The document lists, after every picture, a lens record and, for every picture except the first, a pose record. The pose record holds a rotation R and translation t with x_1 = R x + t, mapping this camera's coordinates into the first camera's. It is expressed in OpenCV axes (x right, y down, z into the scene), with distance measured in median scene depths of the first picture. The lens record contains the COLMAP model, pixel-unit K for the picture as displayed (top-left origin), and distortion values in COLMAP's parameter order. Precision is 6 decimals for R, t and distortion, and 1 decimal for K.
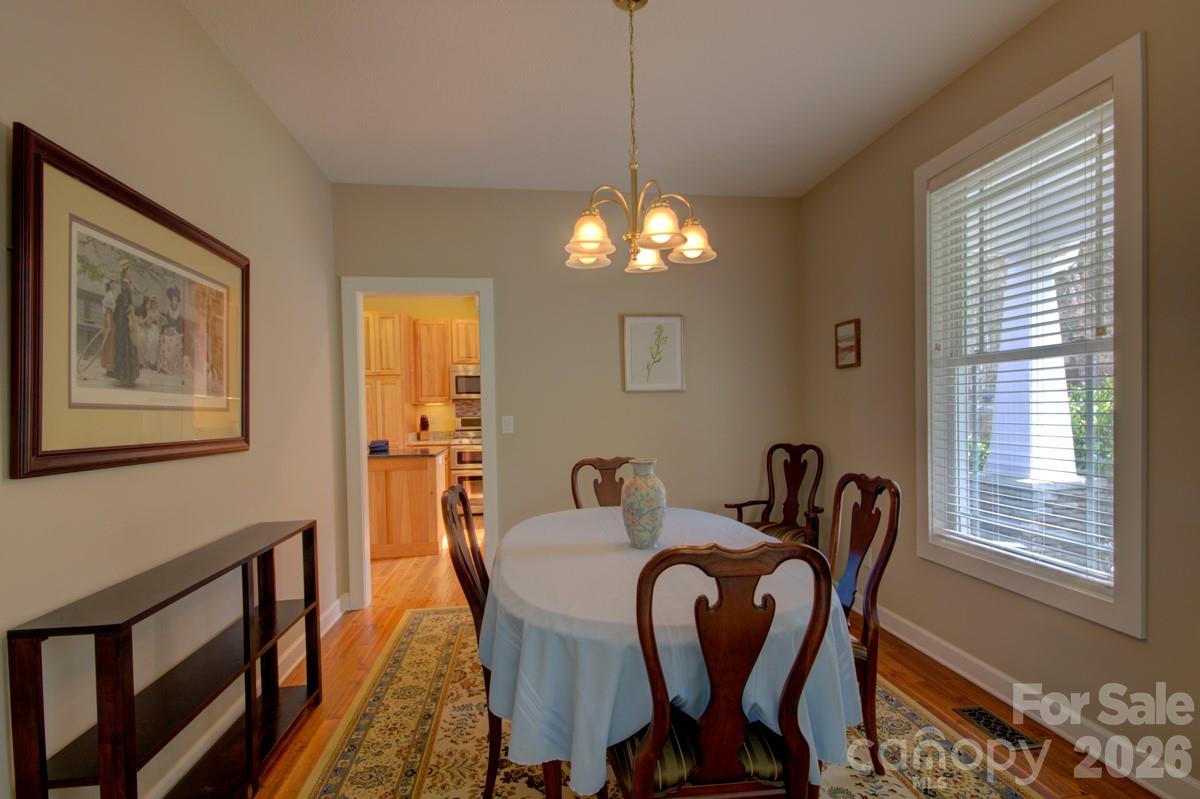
lens RADIAL K [[552.9, 0, 601.9], [0, 552.9, 411.6], [0, 0, 1]] dist [0.000425, -0.005925]
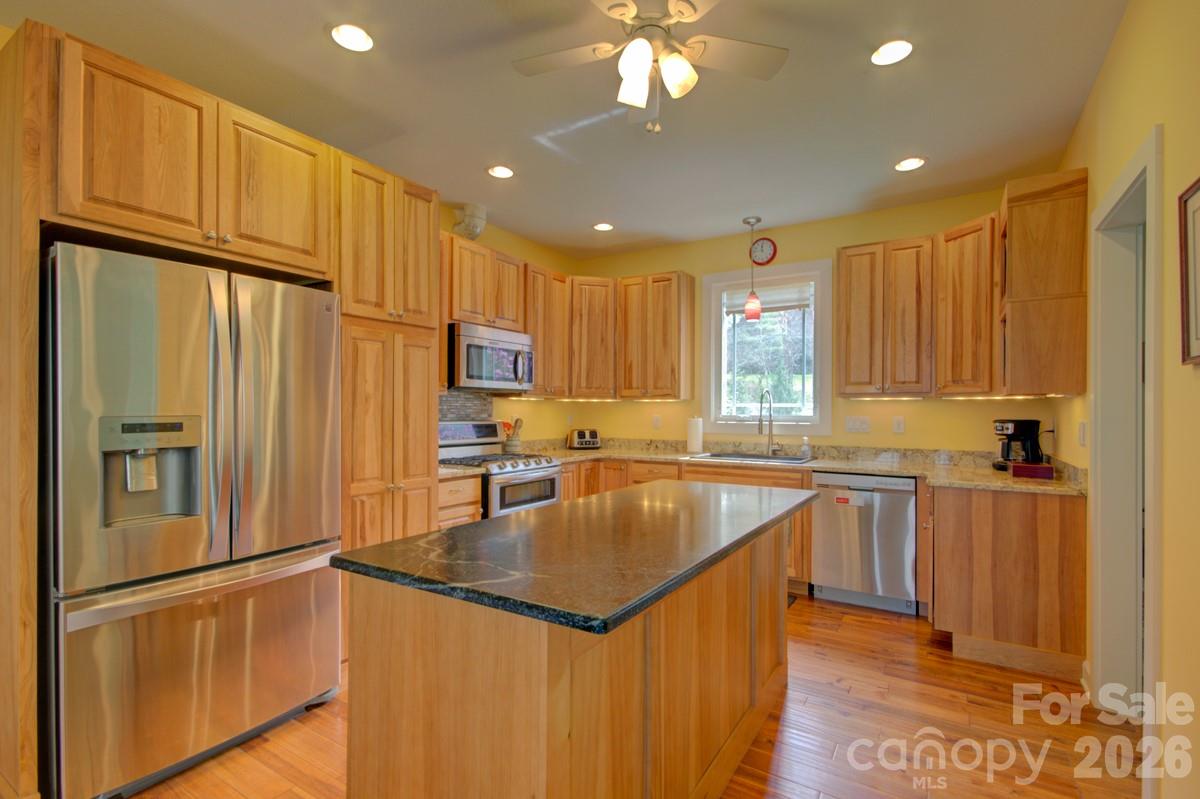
lens RADIAL K [[552.9, 0, 601.9], [0, 552.9, 411.6], [0, 0, 1]] dist [0.000425, -0.005925]
pose [[0.646945, 0.020854, 0.762251, -0.580133], [-0.011742, 0.999780, -0.017387, 0.008149], [-0.762446, 0.002298, 0.647047, 0.554192]]
